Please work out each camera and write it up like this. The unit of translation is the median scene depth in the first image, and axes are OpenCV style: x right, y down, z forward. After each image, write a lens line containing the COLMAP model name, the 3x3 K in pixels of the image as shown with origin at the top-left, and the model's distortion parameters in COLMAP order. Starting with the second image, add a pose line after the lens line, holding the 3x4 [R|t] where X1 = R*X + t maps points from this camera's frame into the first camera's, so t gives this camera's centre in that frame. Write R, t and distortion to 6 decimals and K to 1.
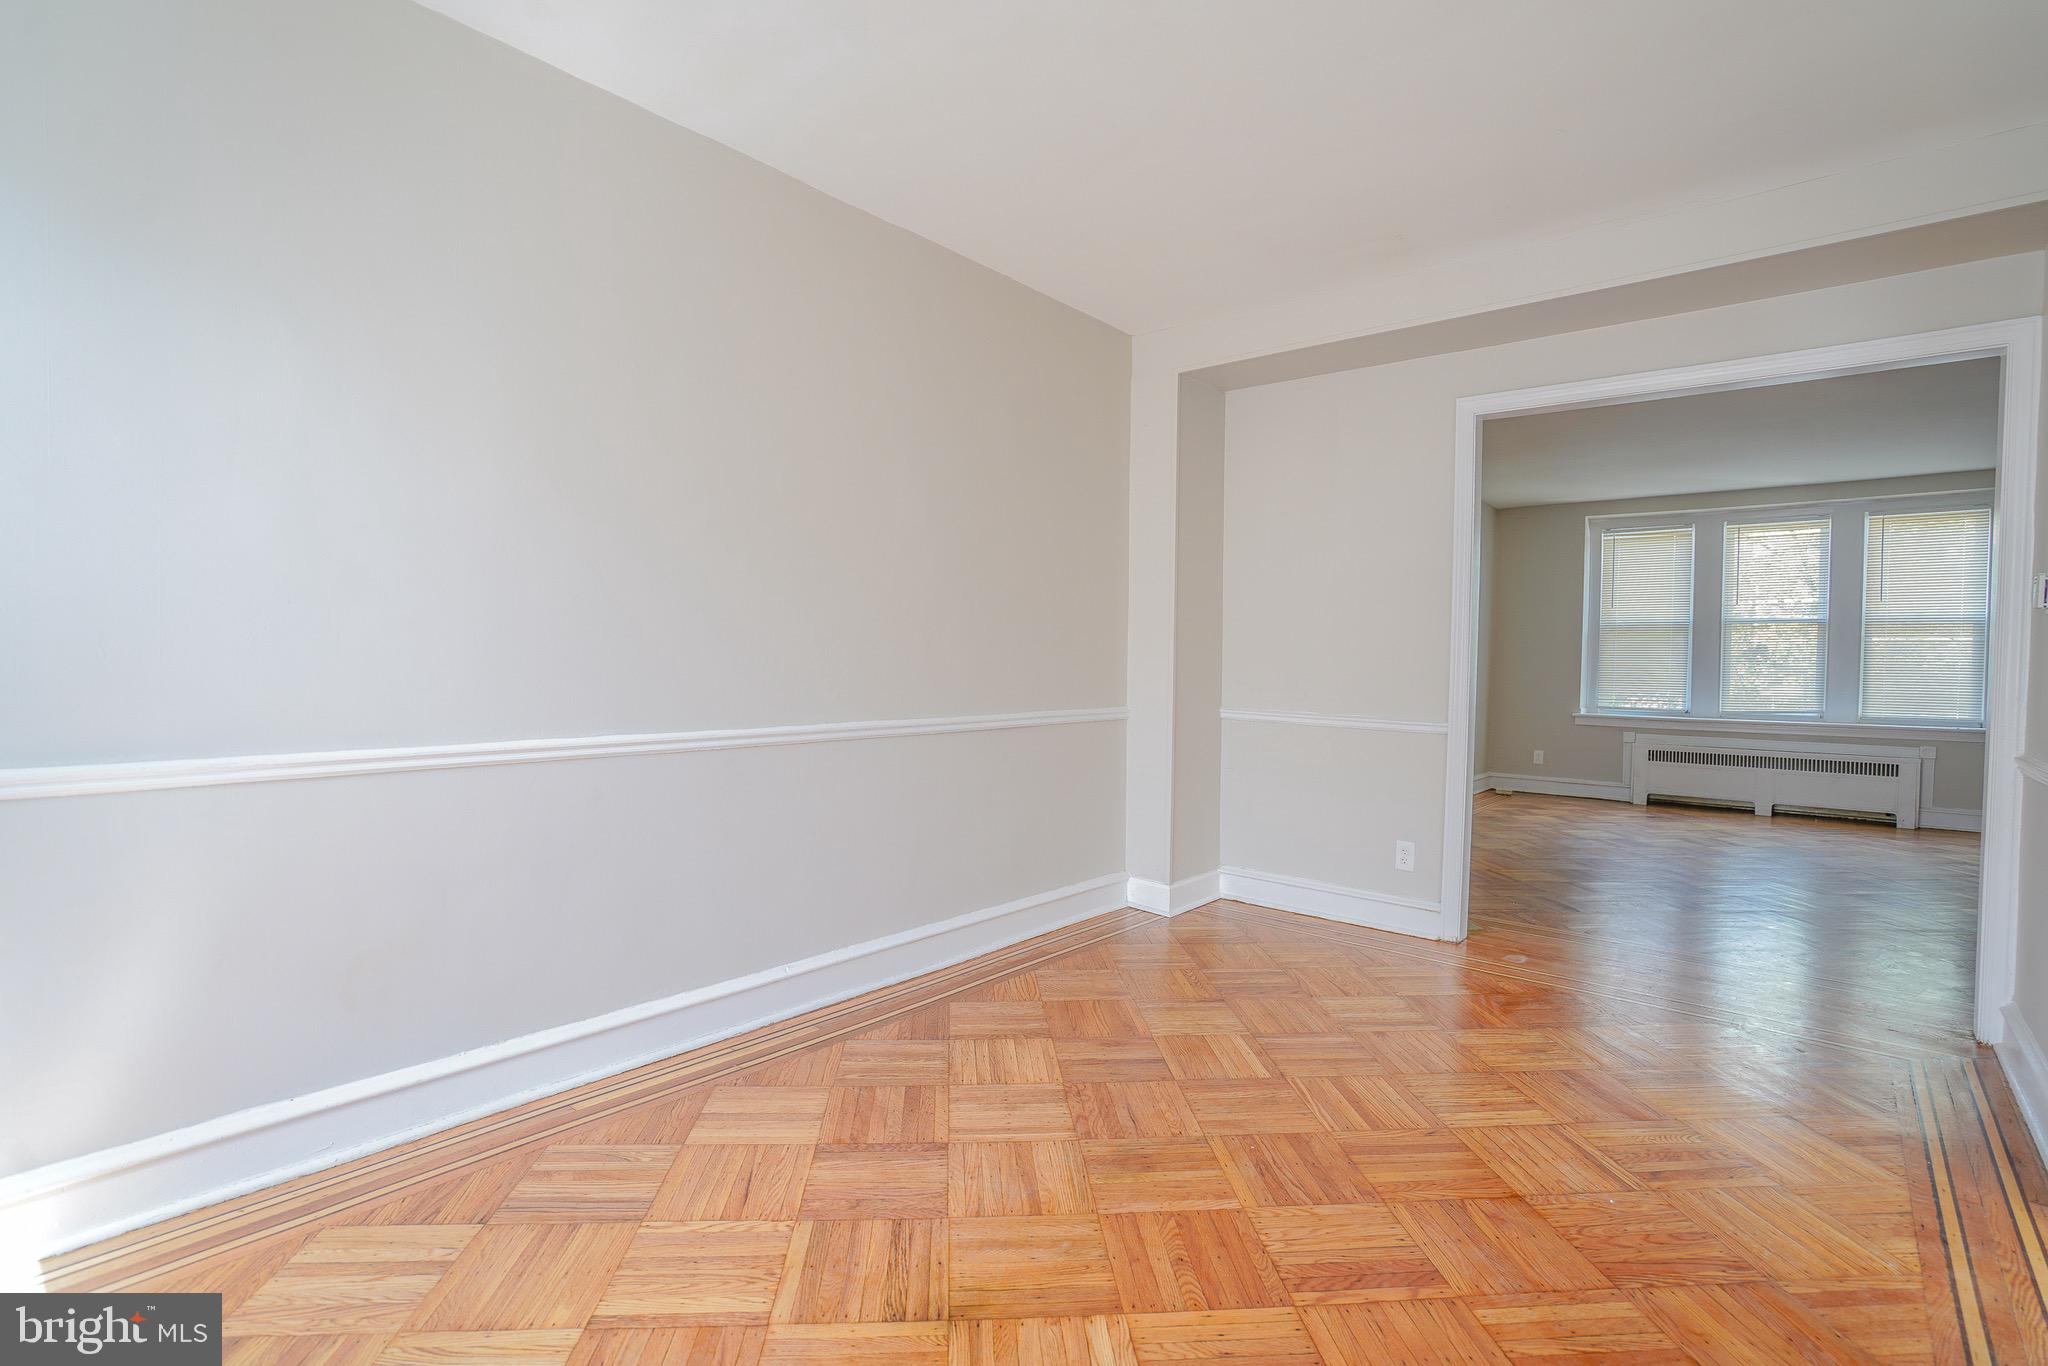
lens RADIAL K [[984.4, 0, 1007.5], [0, 984.4, 682.2], [0, 0, 1]] dist [-0.052292, 0.020813]
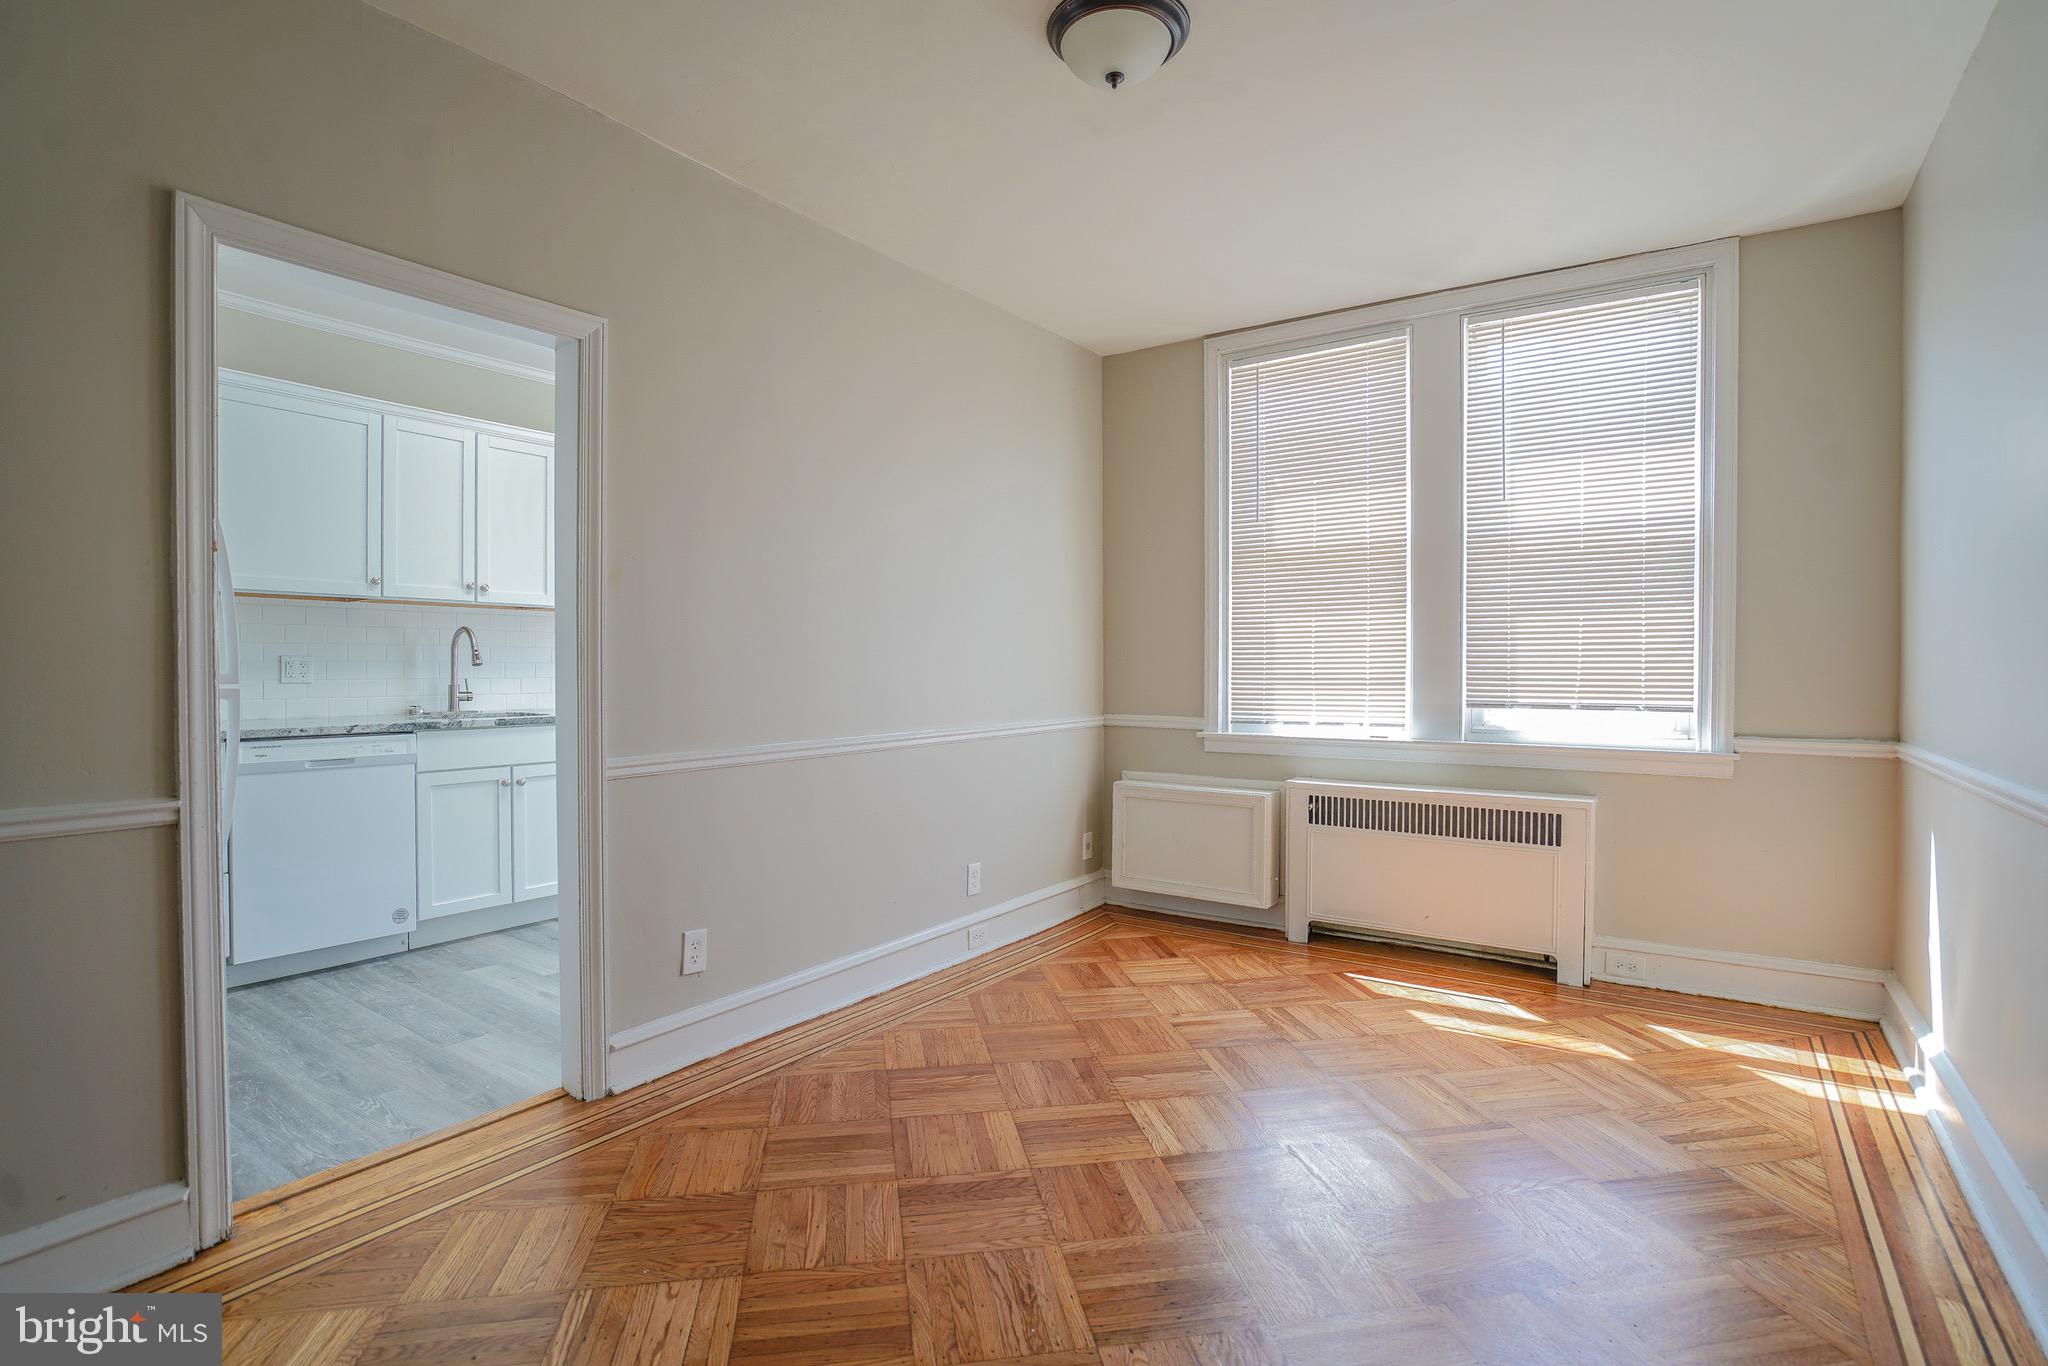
lens RADIAL K [[984.4, 0, 1031.6], [0, 984.4, 678.2], [0, 0, 1]] dist [-0.052292, 0.020813]
pose [[-0.993188, -0.011376, -0.115967, 0.274668], [-0.015836, 0.999167, 0.037610, -0.036225], [0.115442, 0.039190, -0.992541, 1.364768]]
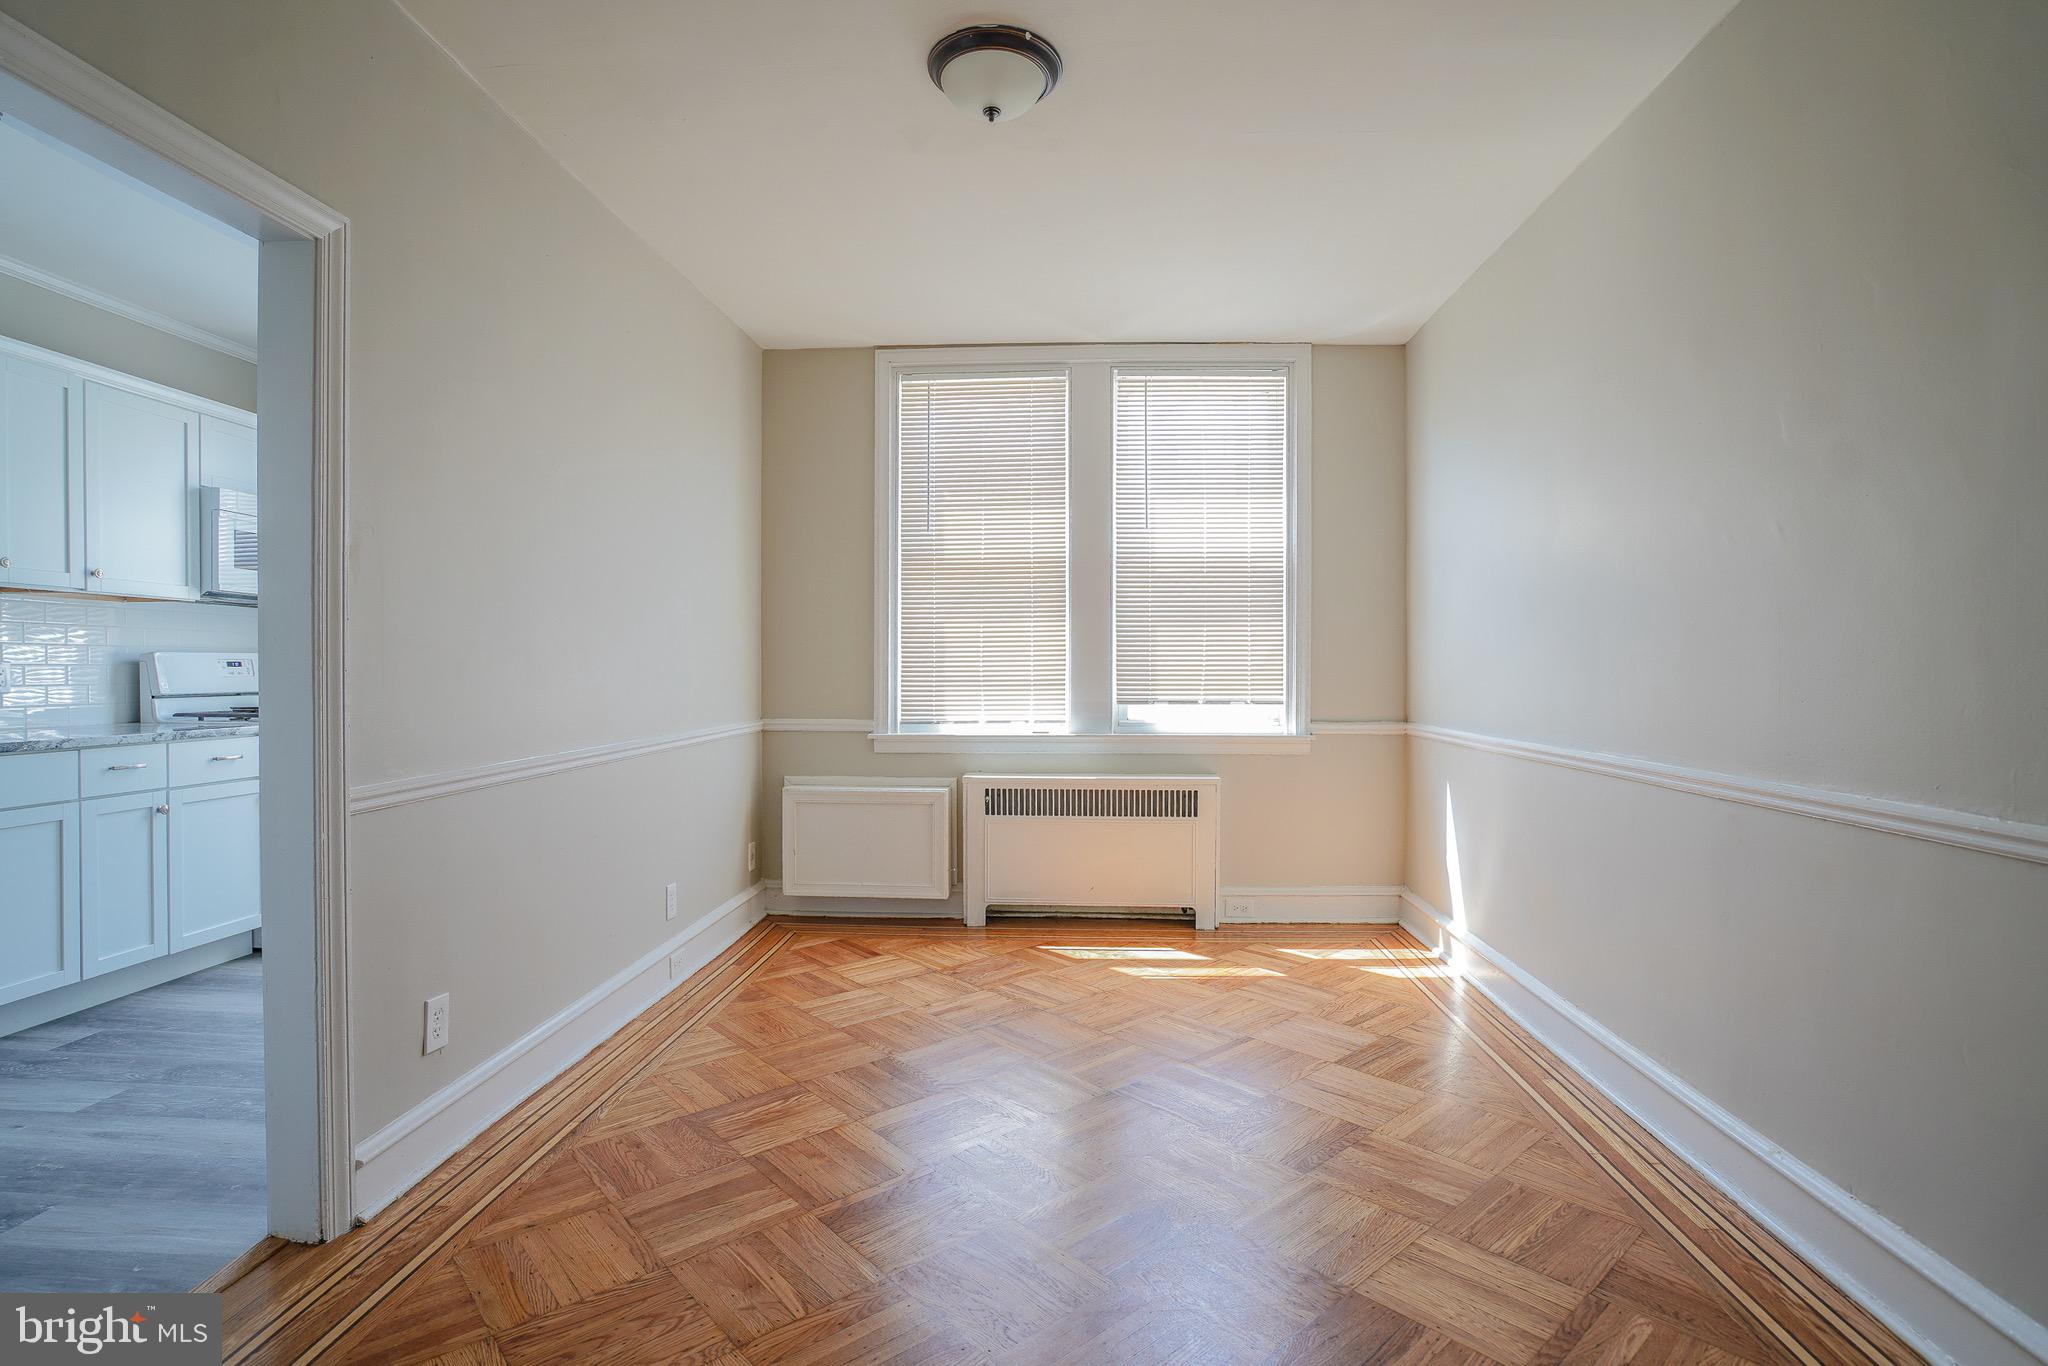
lens RADIAL K [[984.4, 0, 1040.9], [0, 984.4, 681.2], [0, 0, 1]] dist [-0.052292, 0.020813]
pose [[-0.785176, -0.005406, -0.619249, 0.599107], [-0.025748, 0.999382, 0.023922, -0.027070], [0.618738, 0.034728, -0.784830, 1.267459]]
